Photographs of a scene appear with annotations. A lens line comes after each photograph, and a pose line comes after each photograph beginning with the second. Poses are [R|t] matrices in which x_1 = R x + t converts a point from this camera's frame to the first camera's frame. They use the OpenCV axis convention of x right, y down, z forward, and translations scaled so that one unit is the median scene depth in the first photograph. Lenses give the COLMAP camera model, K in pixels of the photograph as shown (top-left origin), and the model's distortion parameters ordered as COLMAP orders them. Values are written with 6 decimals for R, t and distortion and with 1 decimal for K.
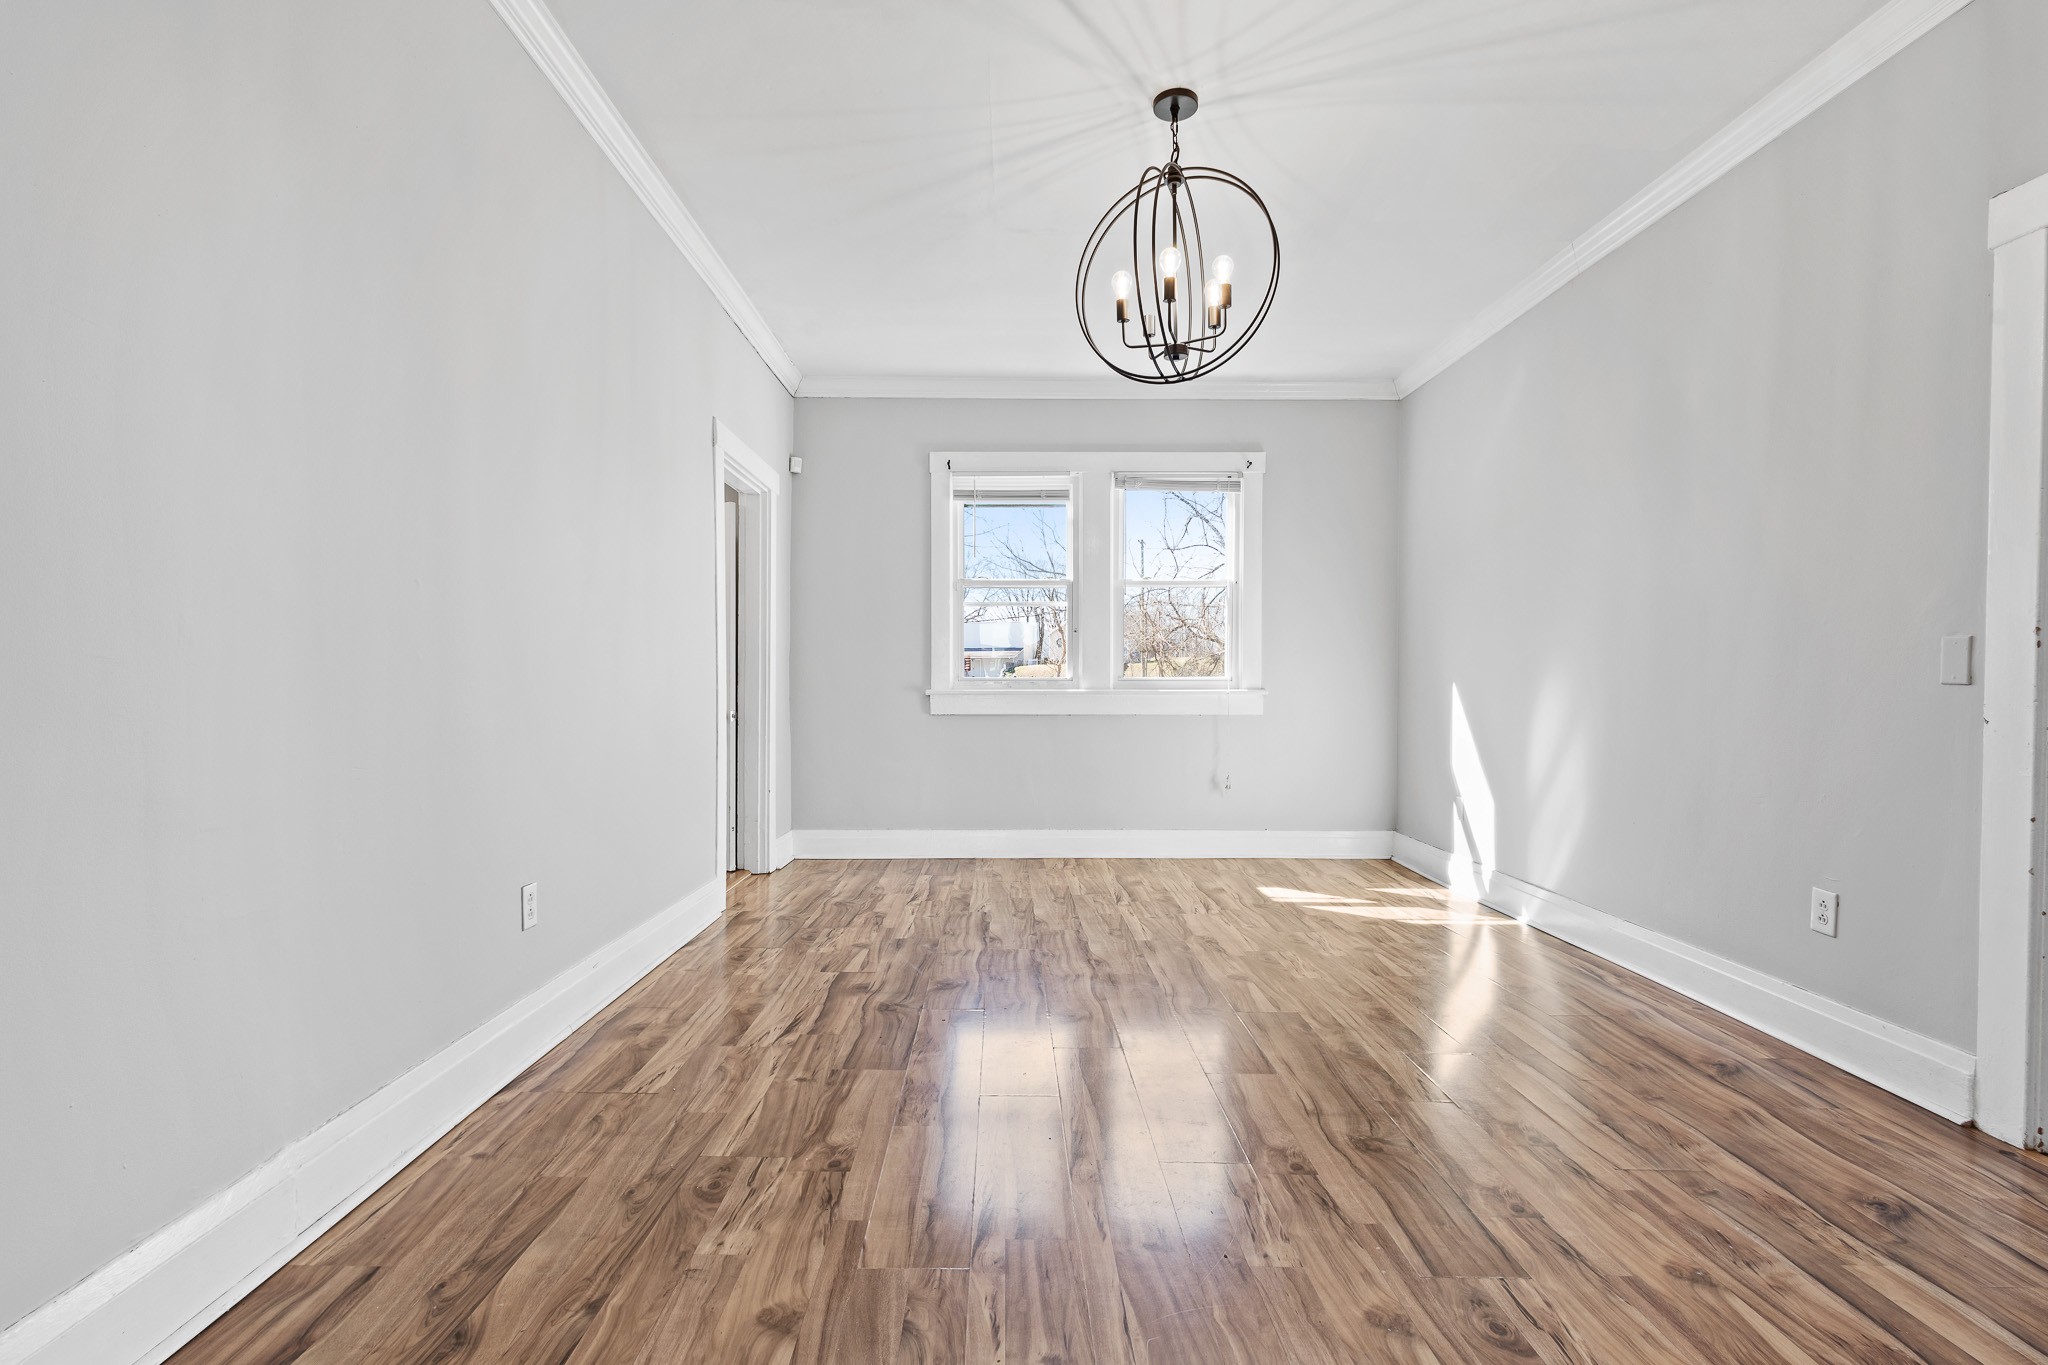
lens RADIAL K [[982.2, 0, 1024.0], [0, 982.2, 682.5], [0, 0, 1]] dist [0.023707, -0.008139]
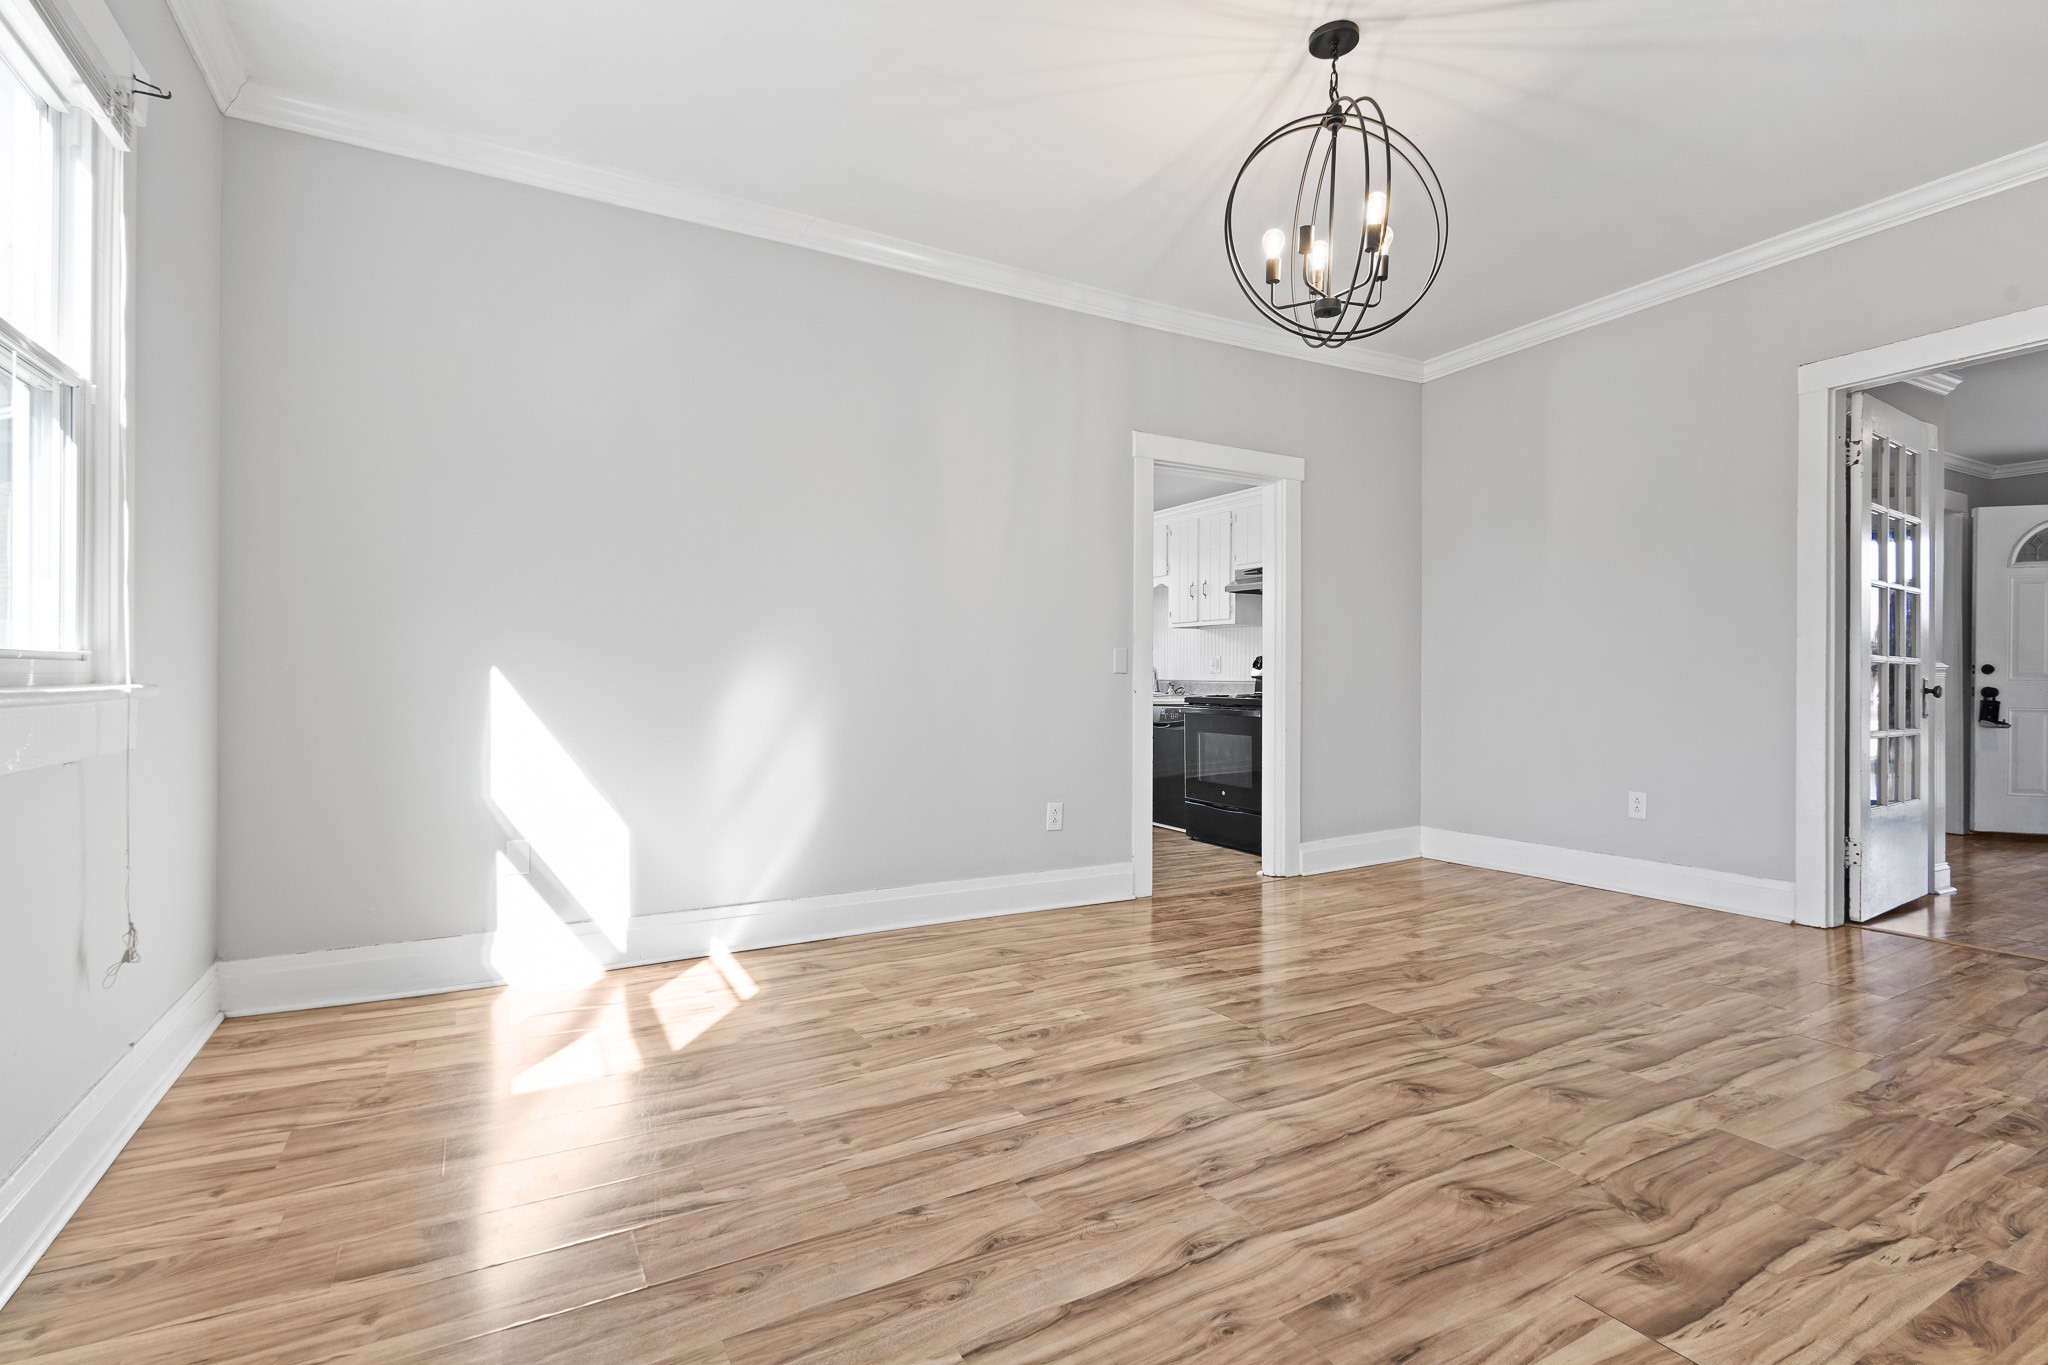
lens RADIAL K [[982.2, 0, 1024.0], [0, 982.2, 682.5], [0, 0, 1]] dist [0.023707, -0.008139]
pose [[-0.487854, -0.008441, 0.872885, -0.476018], [-0.004403, 0.999964, 0.007209, 0.006155], [-0.872914, -0.000327, -0.487873, 1.612383]]
